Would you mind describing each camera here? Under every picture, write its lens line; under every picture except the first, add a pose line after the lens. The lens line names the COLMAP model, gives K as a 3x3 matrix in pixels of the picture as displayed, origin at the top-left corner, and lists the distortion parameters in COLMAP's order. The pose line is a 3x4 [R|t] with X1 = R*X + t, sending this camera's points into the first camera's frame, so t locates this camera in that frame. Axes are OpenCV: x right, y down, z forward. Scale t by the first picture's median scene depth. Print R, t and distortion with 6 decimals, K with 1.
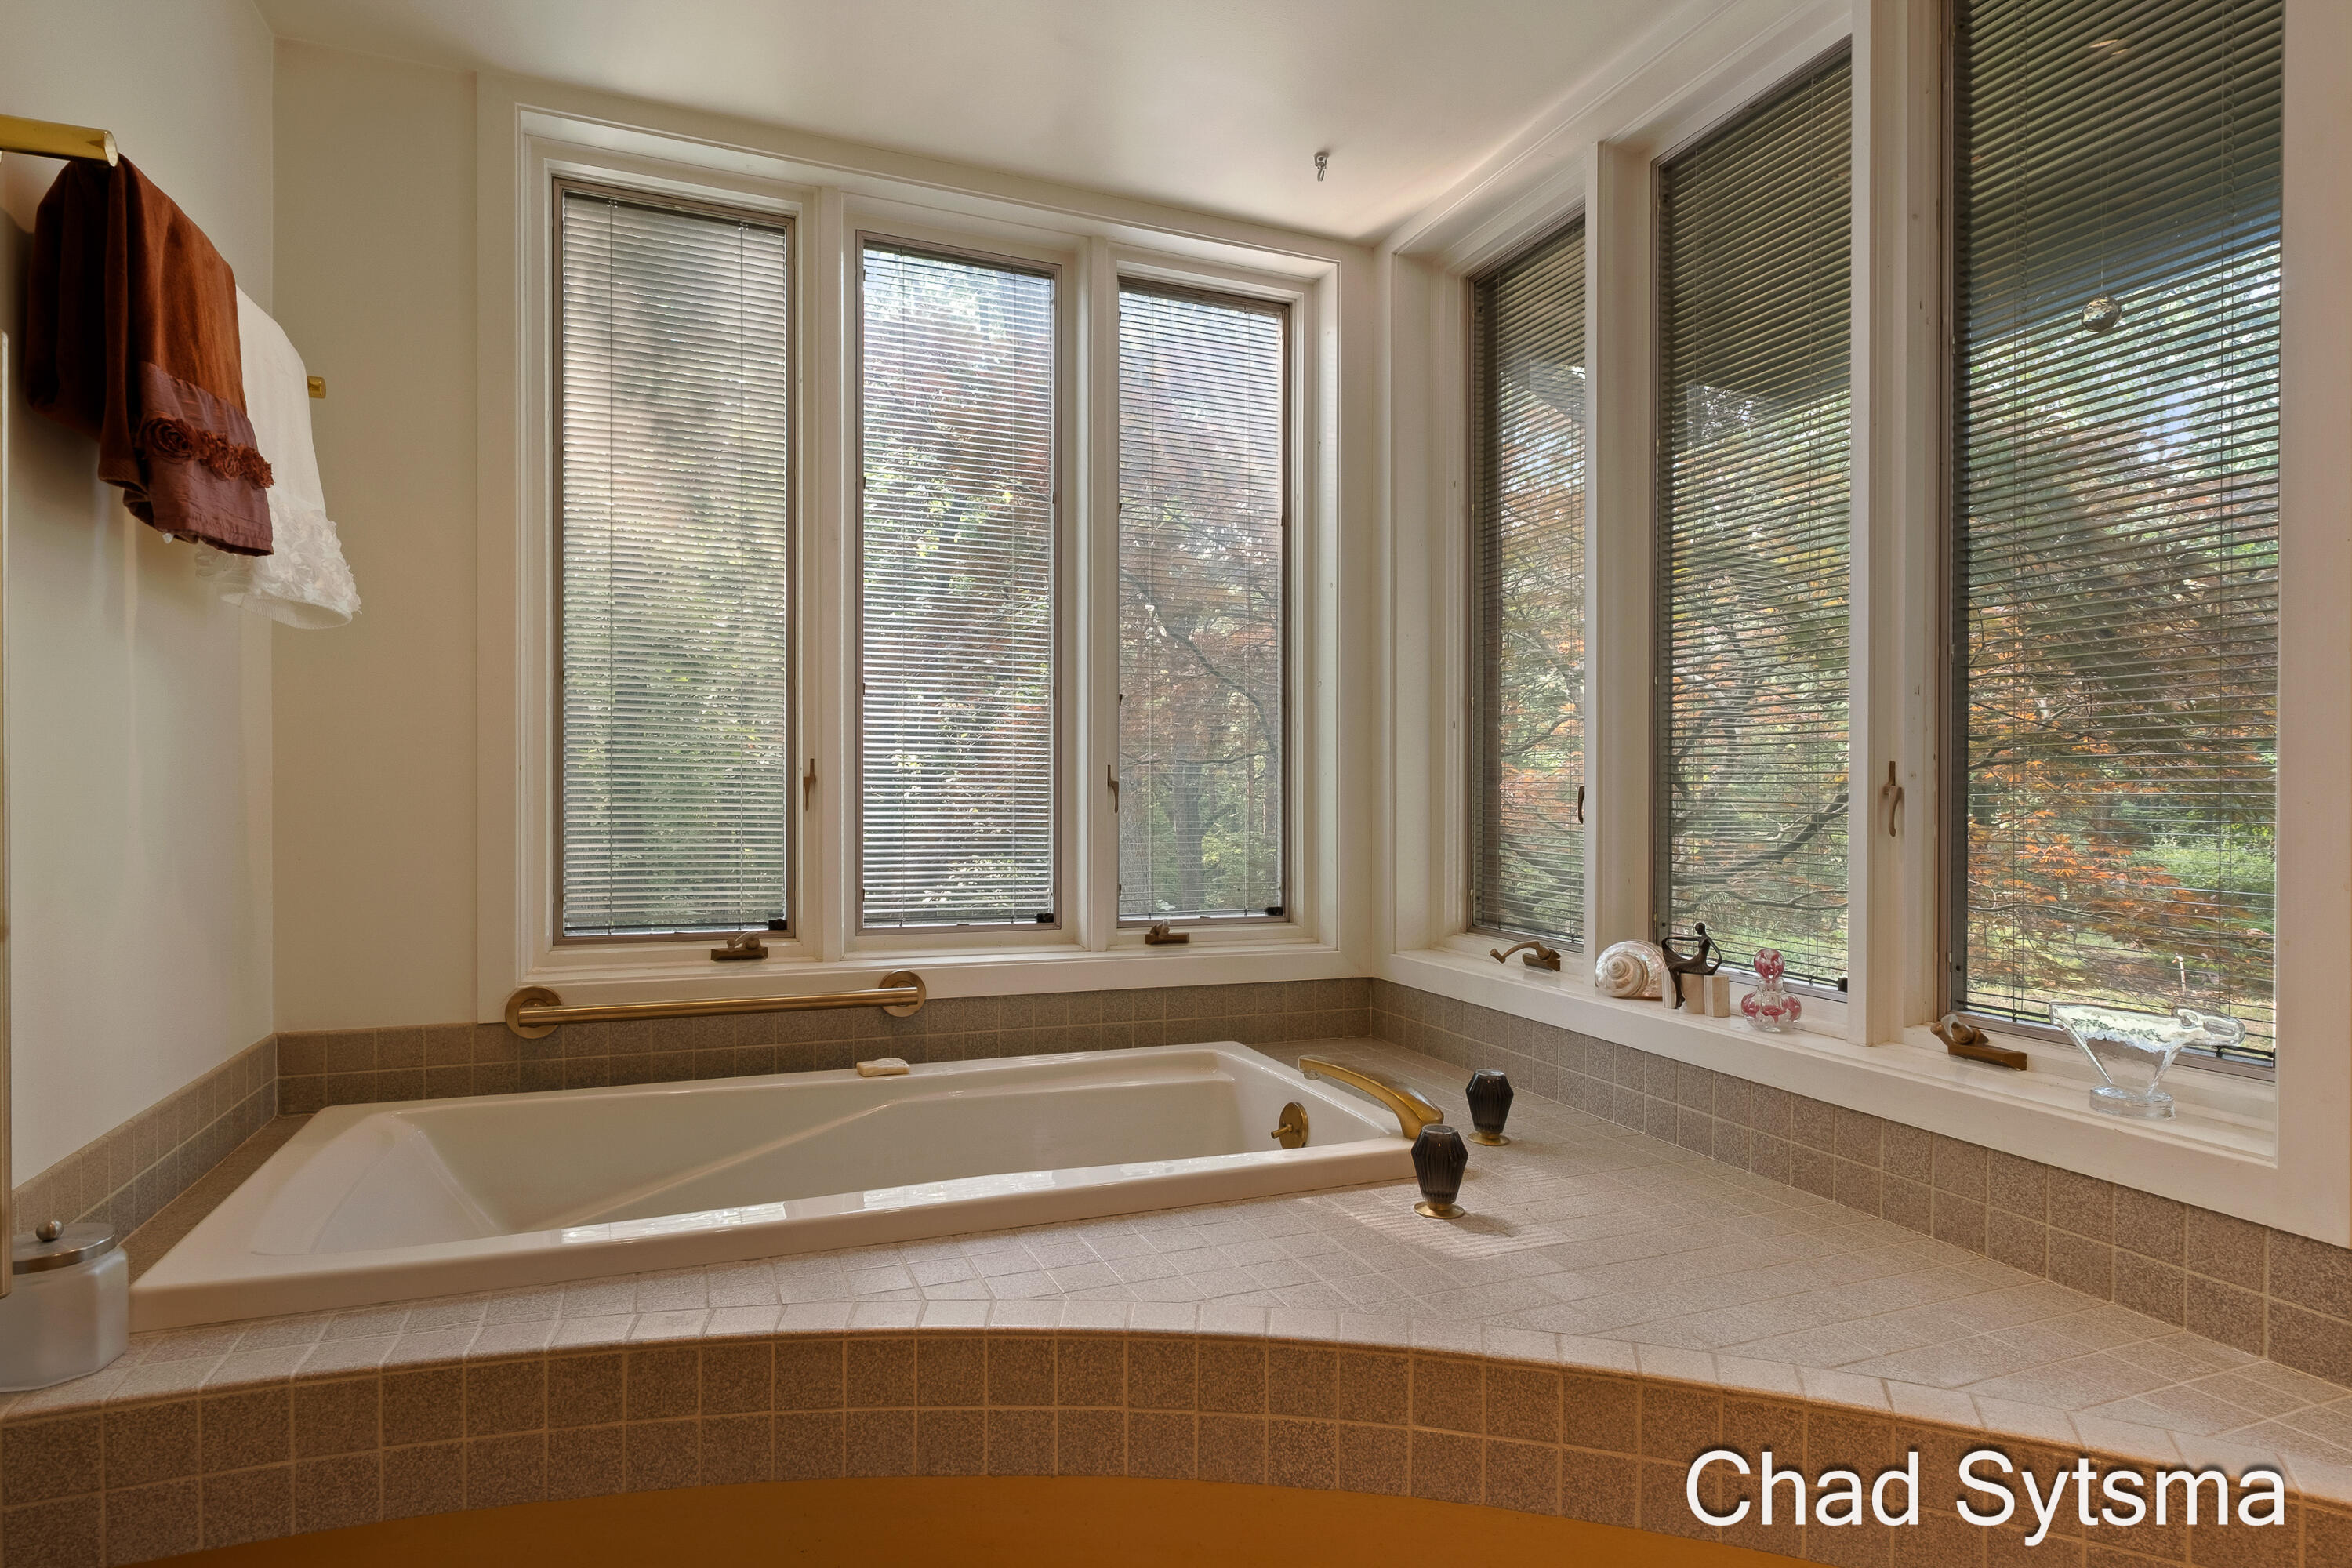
lens RADIAL K [[1228.9, 0, 1169.7], [0, 1228.9, 785.8], [0, 0, 1]] dist [0.000477, -0.001890]
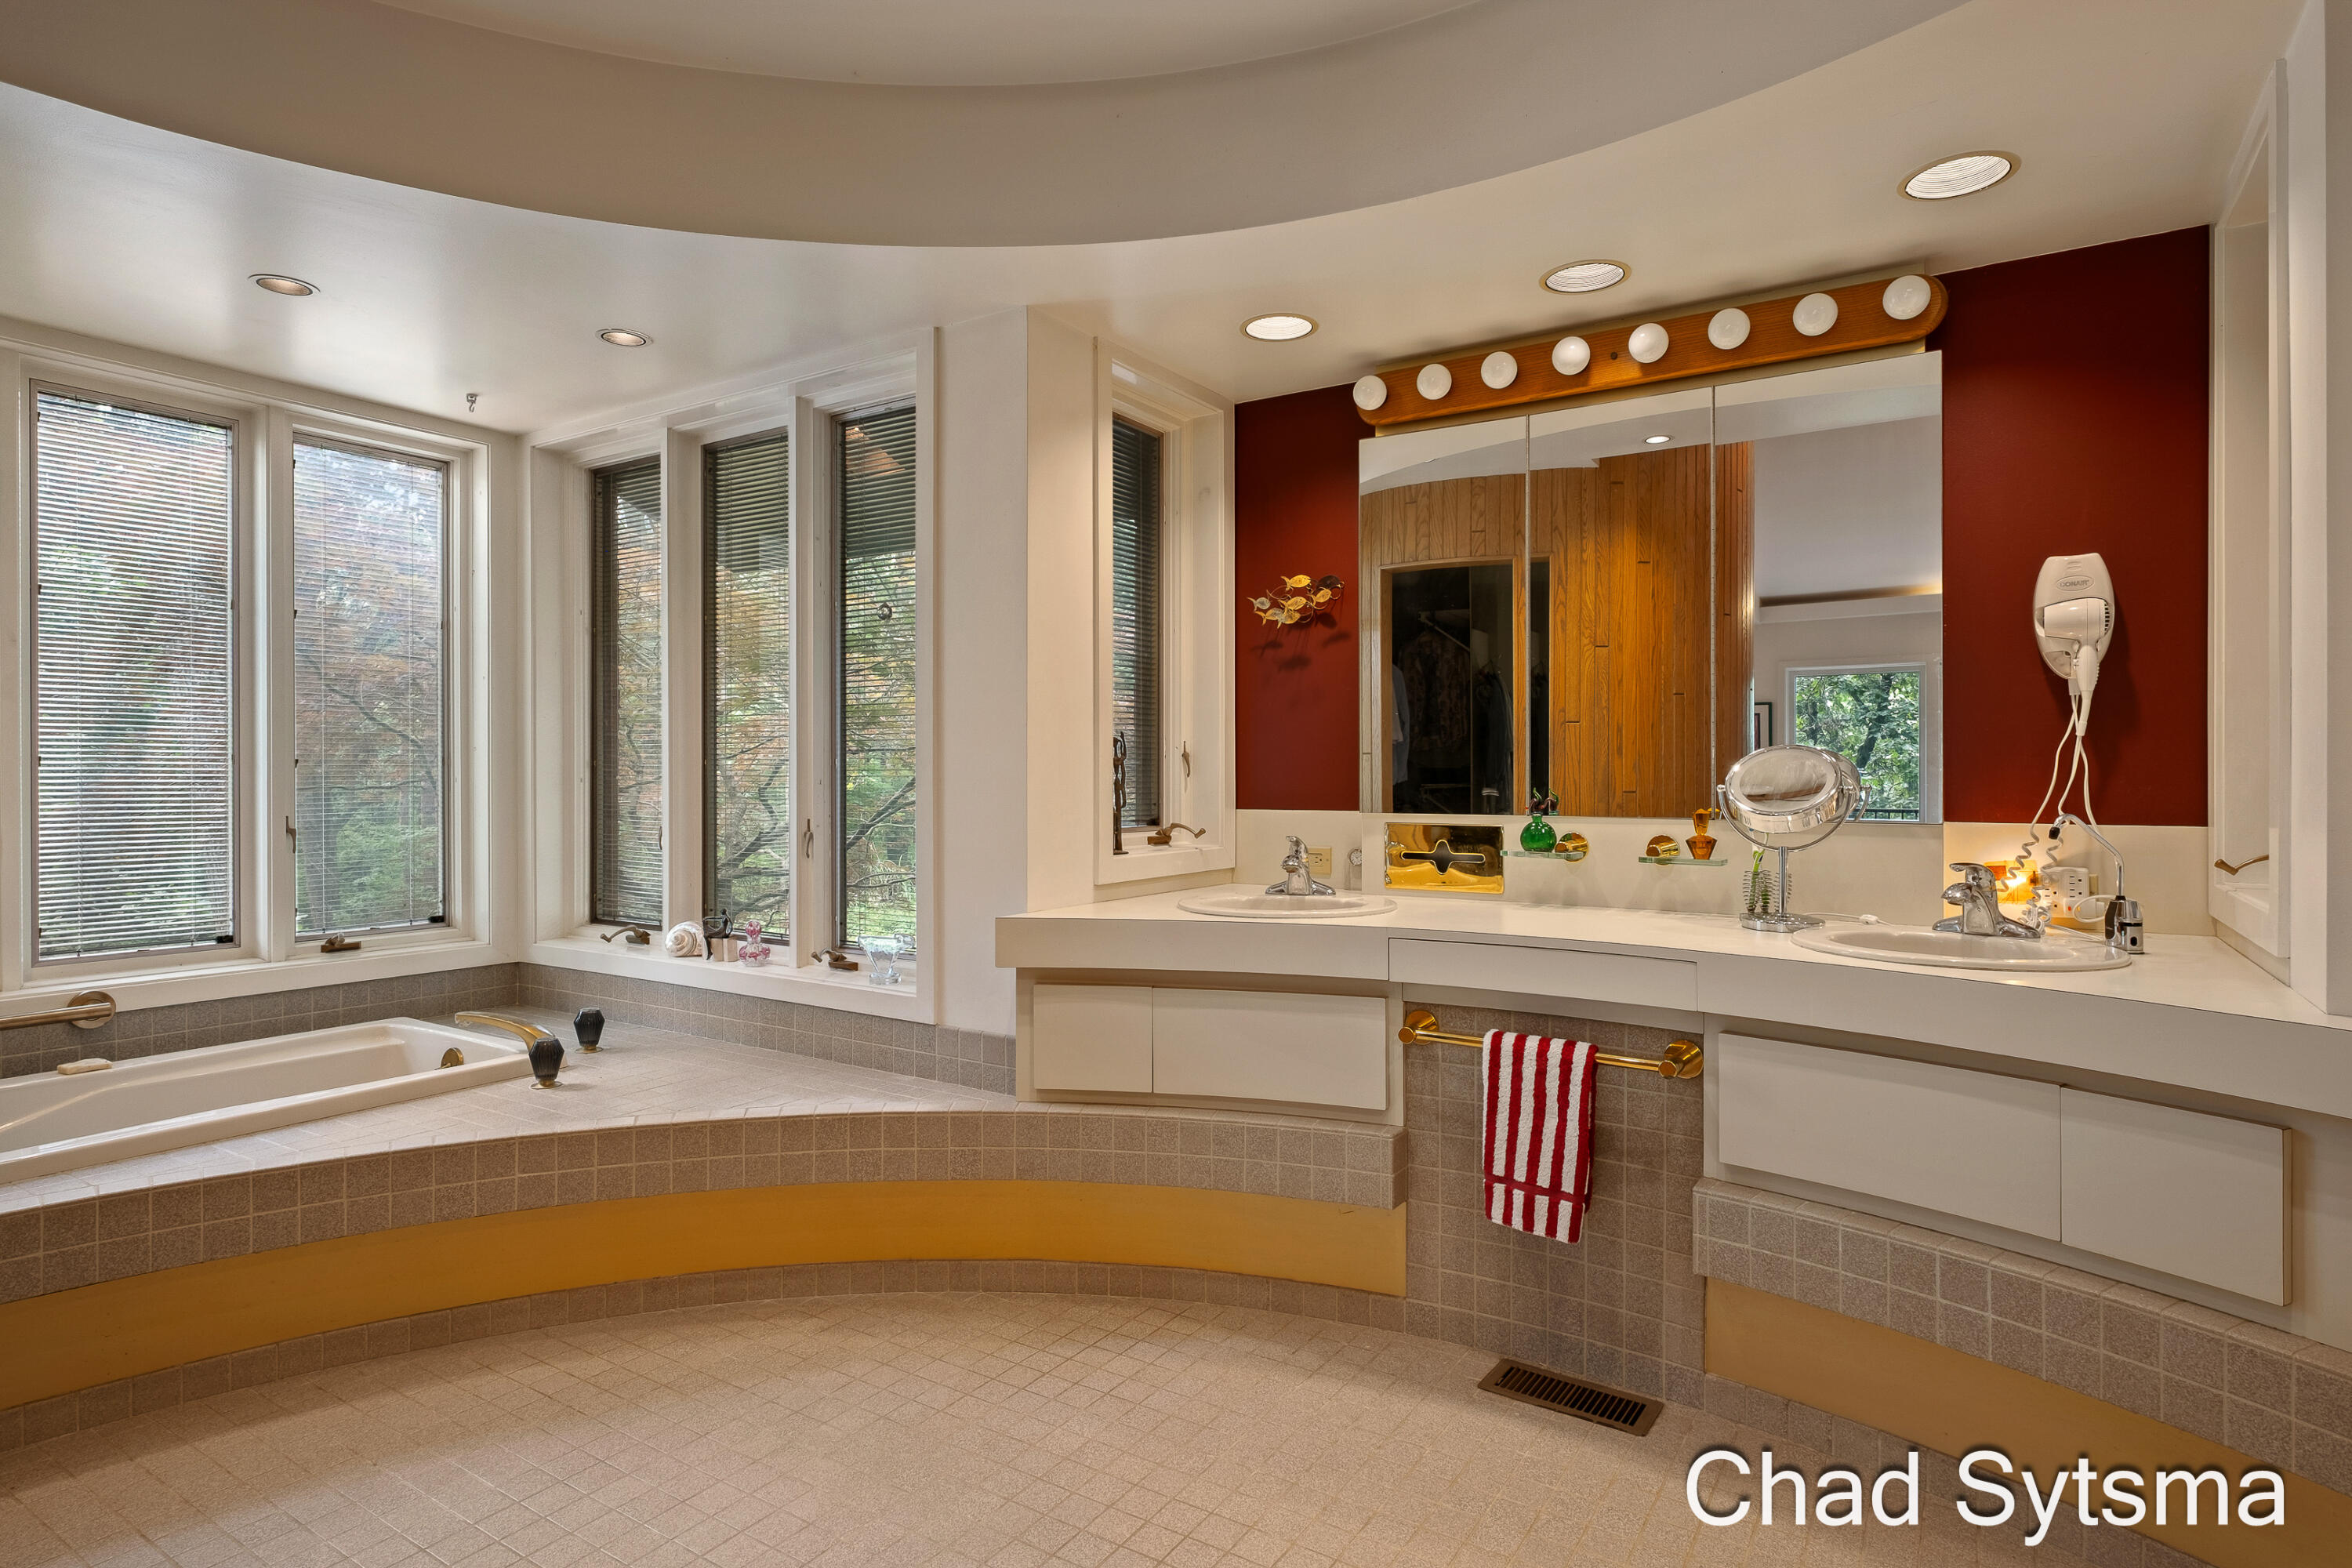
lens RADIAL K [[1228.9, 0, 1167.2], [0, 1228.9, 763.4], [0, 0, 1]] dist [0.000477, -0.001890]
pose [[0.812301, -0.004065, 0.583224, -0.059943], [0.004368, 0.999990, 0.000886, -0.081859], [-0.583222, 0.001828, 0.812311, -0.688206]]
